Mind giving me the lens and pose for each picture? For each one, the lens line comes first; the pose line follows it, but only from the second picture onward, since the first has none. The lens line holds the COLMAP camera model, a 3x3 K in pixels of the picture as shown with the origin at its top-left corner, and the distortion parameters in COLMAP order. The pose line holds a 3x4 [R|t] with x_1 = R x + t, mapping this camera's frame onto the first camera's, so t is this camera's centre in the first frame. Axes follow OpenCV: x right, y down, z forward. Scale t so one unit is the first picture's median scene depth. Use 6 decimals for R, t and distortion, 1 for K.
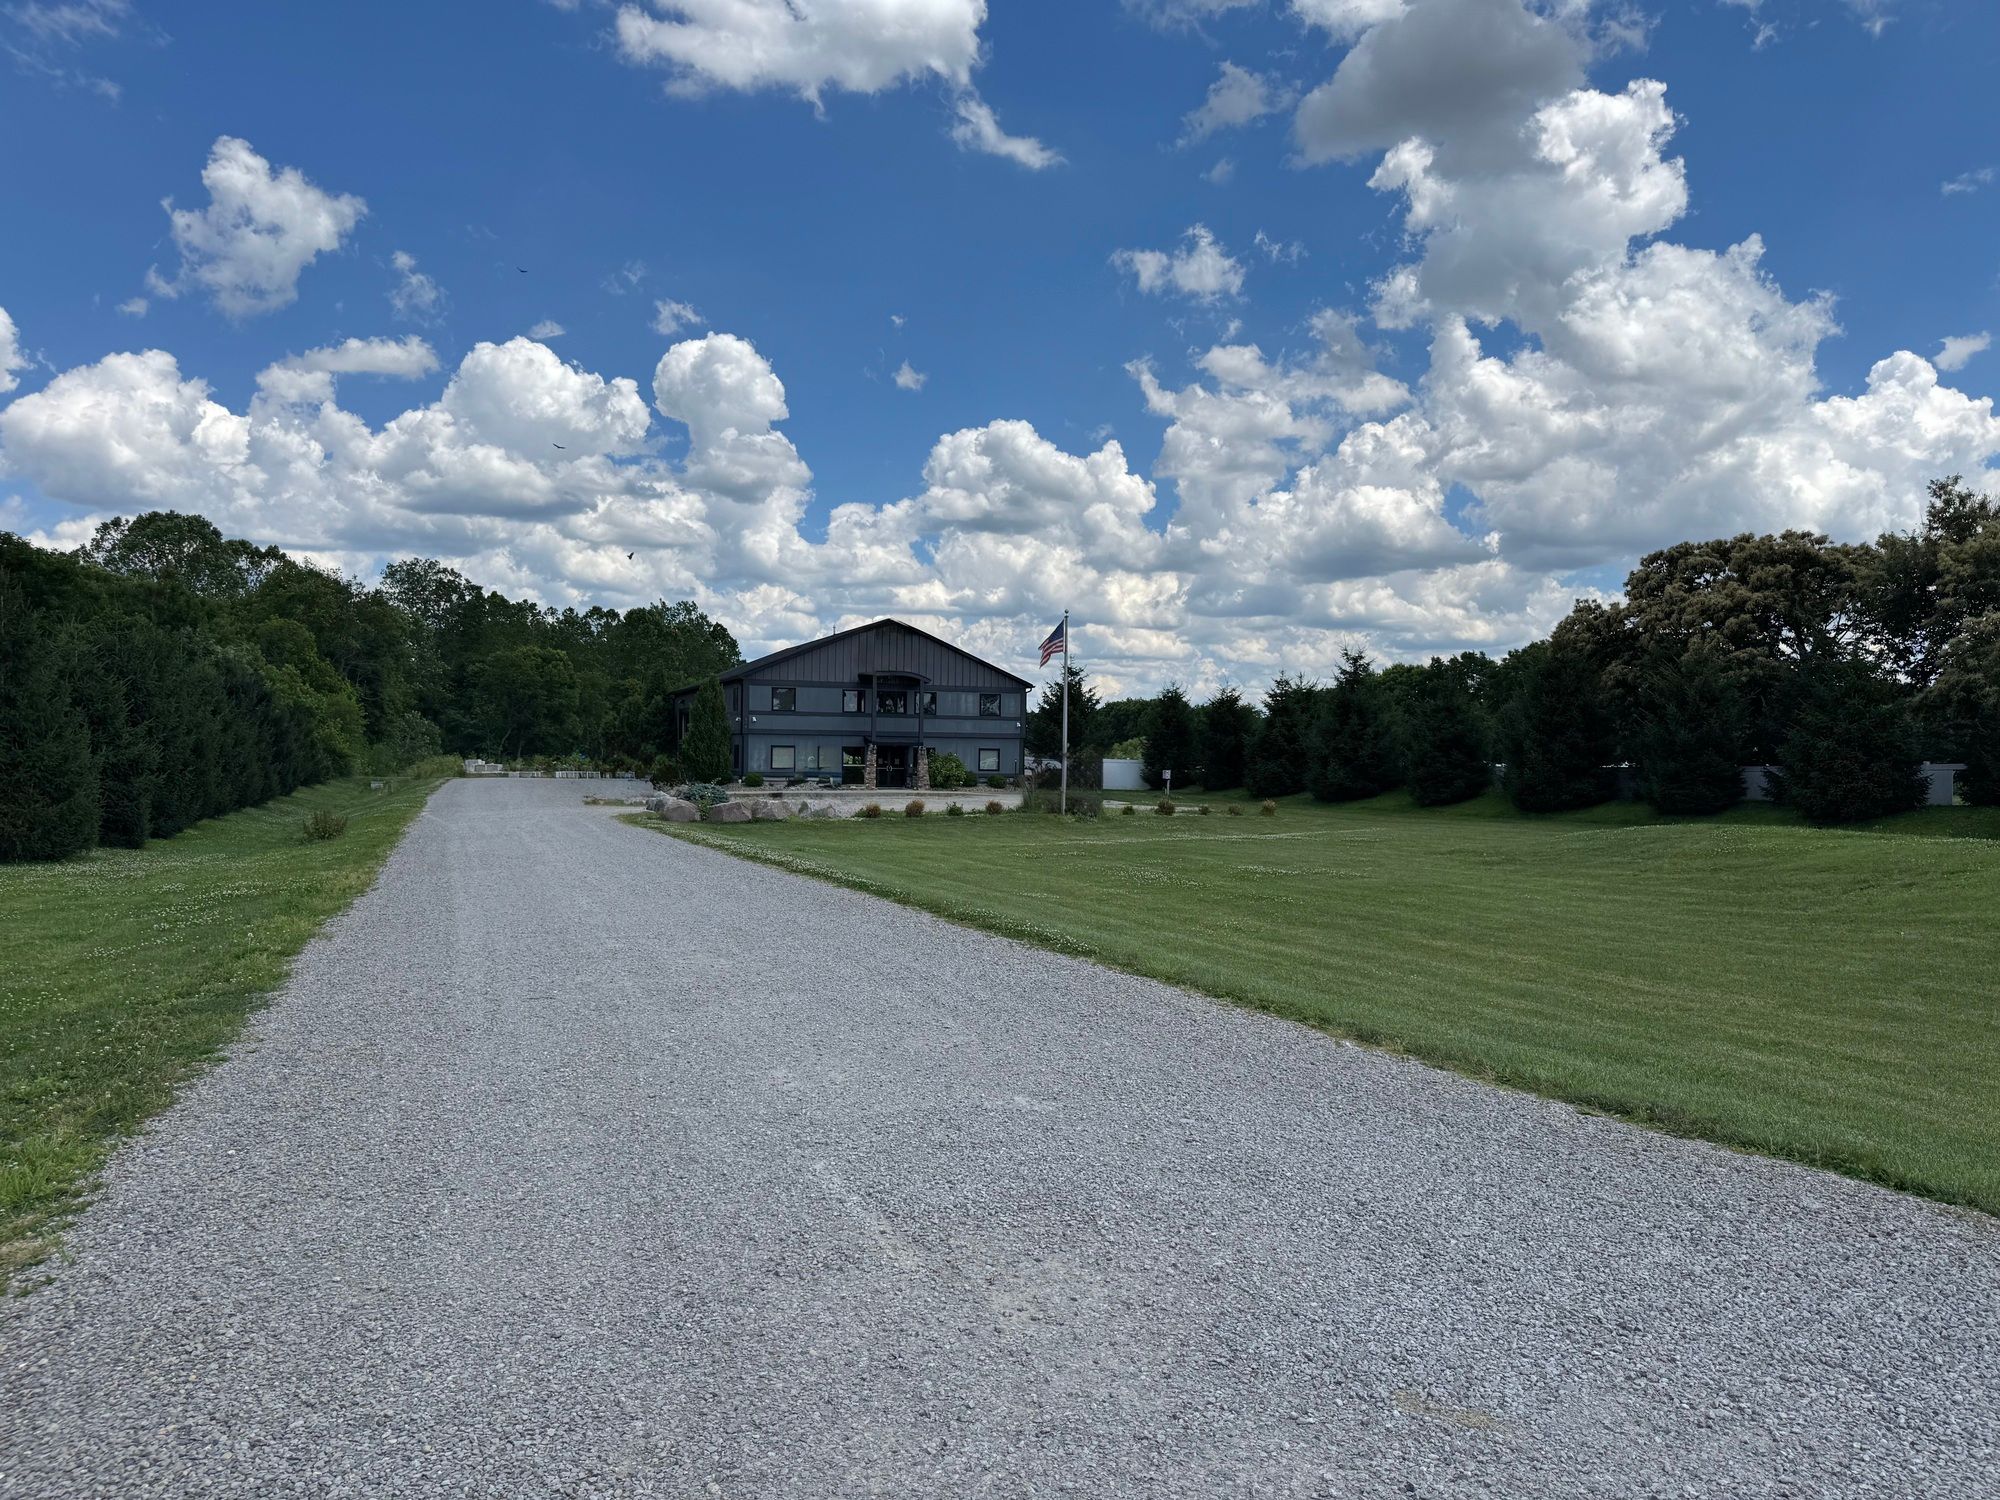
lens RADIAL K [[1440.9, 0, 1027.1], [0, 1440.9, 741.4], [0, 0, 1]] dist [0.073378, -0.074175]
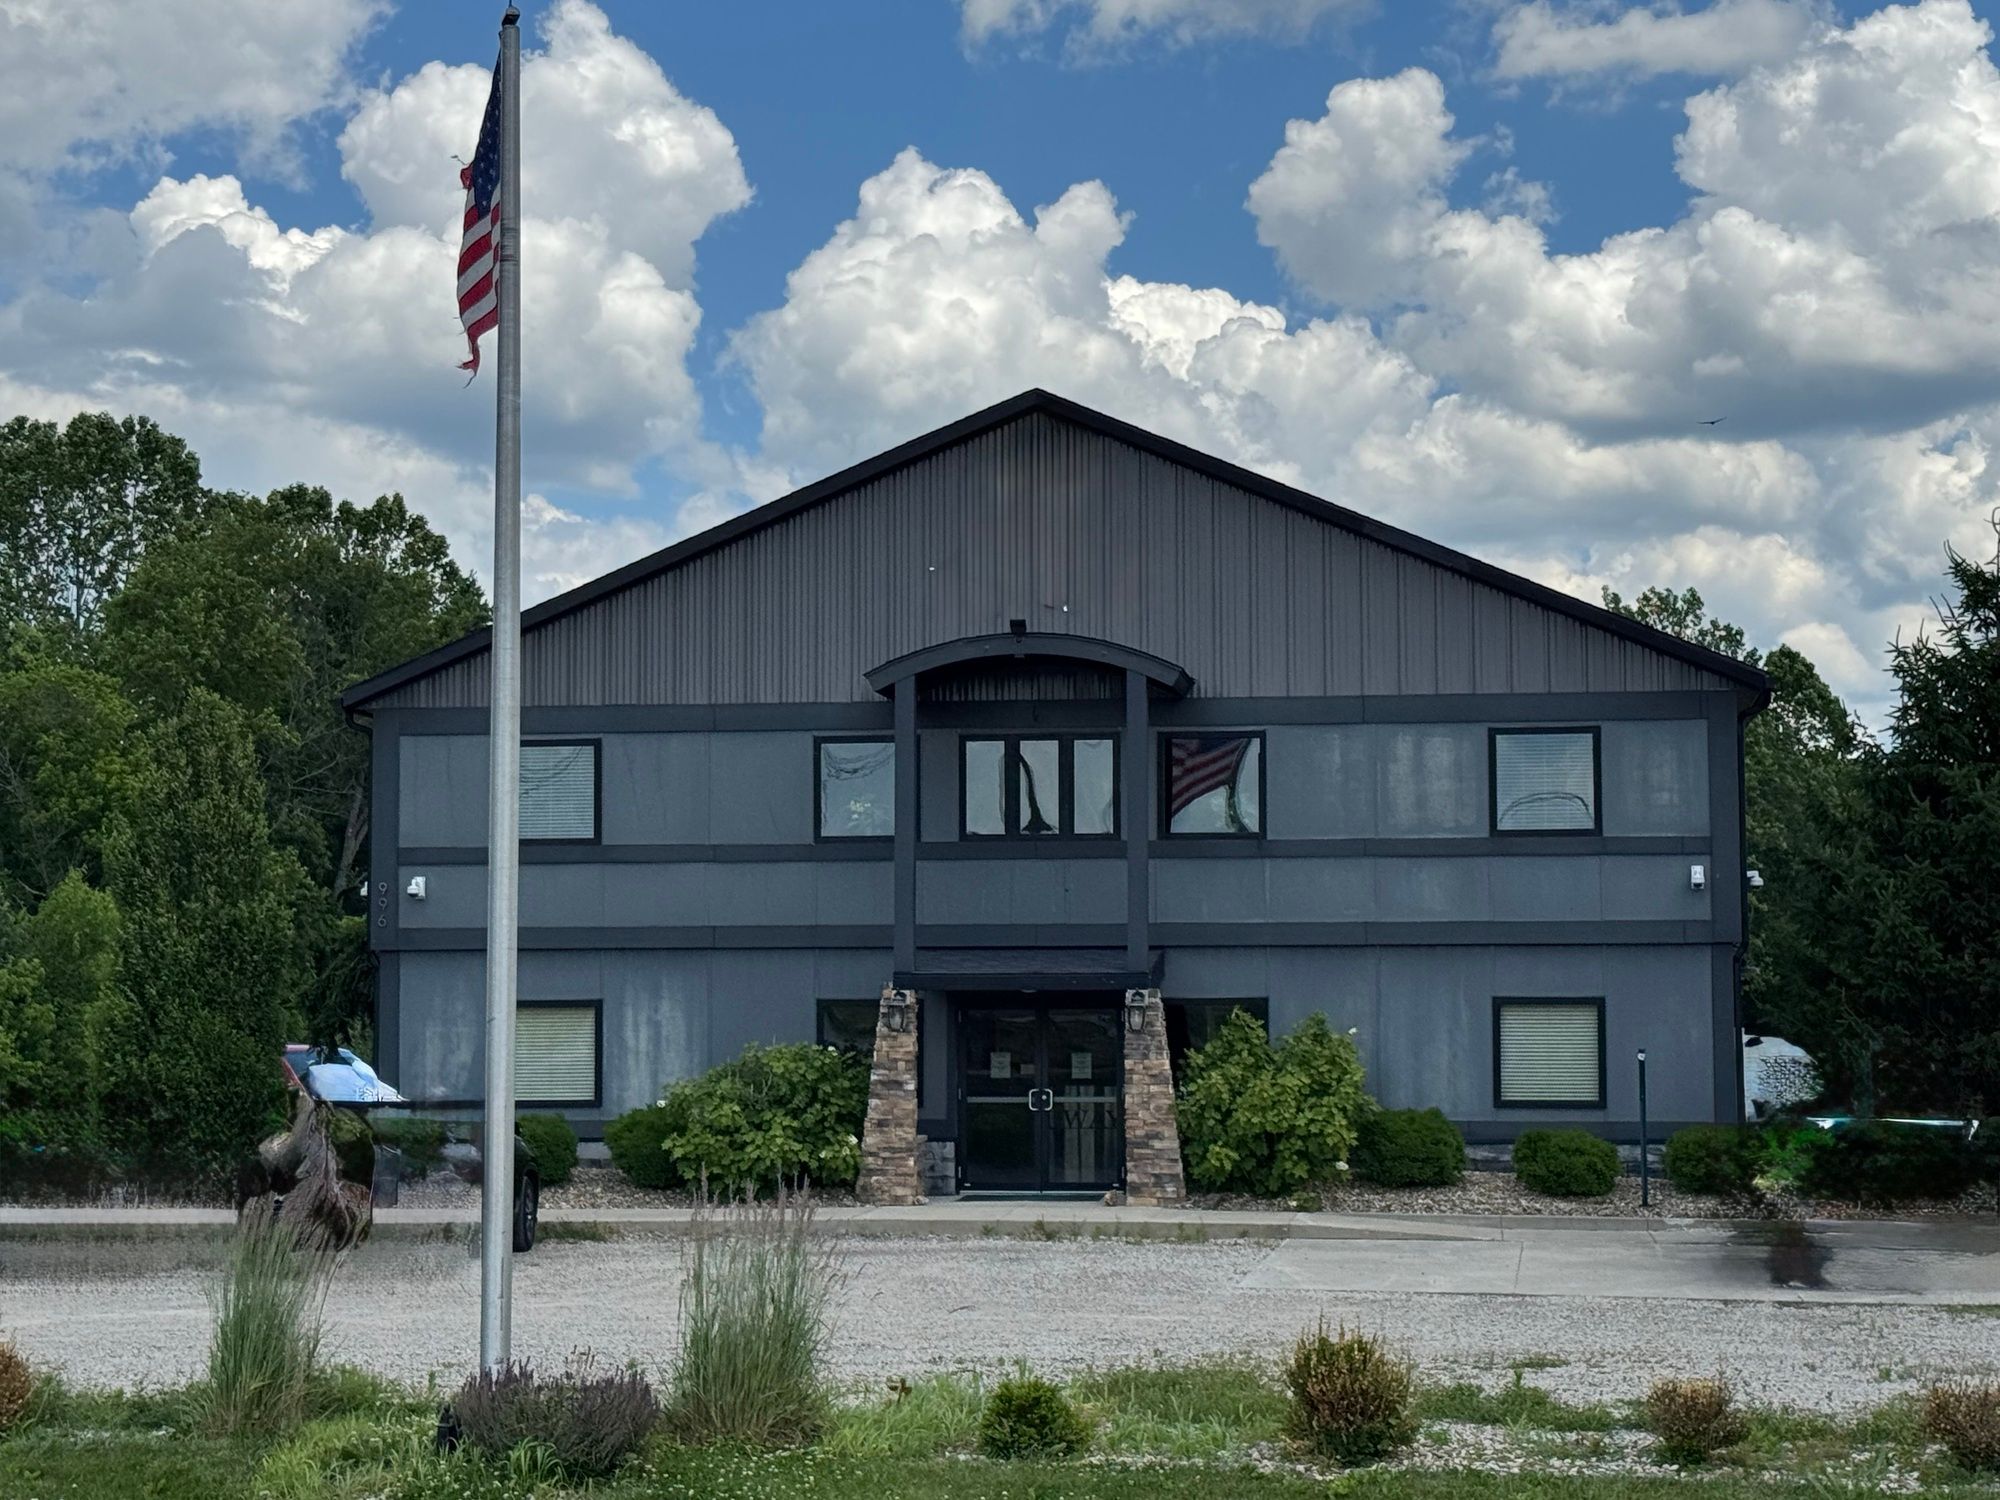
lens RADIAL K [[3851.6, 0, 1029.0], [0, 3851.6, 774.6], [0, 0, 1]] dist [0.118509, 0.000000]
pose [[0.870177, -0.048818, -0.490316, 0.218933], [0.018259, 0.997591, -0.066920, 0.010748], [0.492402, 0.049279, 0.868972, 0.605551]]
